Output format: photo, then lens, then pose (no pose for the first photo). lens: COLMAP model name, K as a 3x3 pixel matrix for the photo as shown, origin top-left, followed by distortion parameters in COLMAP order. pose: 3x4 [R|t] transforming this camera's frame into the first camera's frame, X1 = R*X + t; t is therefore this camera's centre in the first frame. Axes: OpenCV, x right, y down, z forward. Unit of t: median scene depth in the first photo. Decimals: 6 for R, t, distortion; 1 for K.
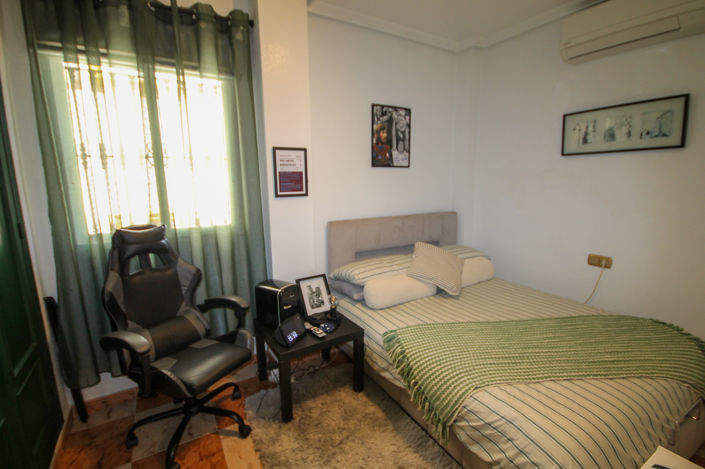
lens RADIAL K [[334.2, 0, 358.2], [0, 334.2, 238.0], [0, 0, 1]] dist [-0.004786, -0.001170]
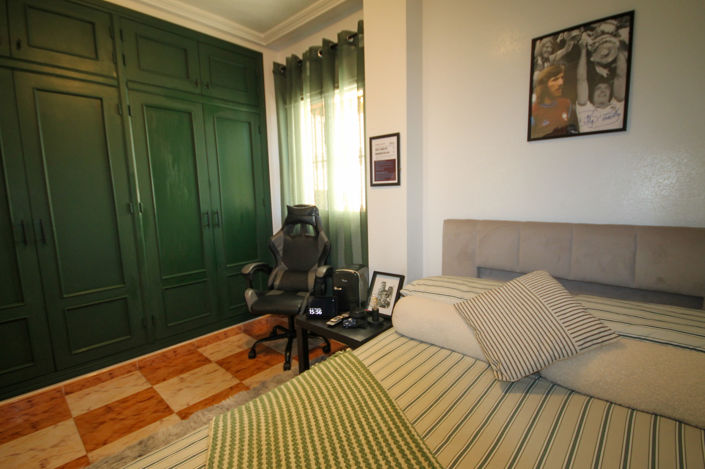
lens RADIAL K [[334.2, 0, 358.2], [0, 334.2, 238.0], [0, 0, 1]] dist [-0.004786, -0.001170]
pose [[0.276636, 0.130449, -0.952080, 0.583126], [-0.148710, 0.984620, 0.091699, -0.043095], [0.949399, 0.116216, 0.291780, 0.539187]]
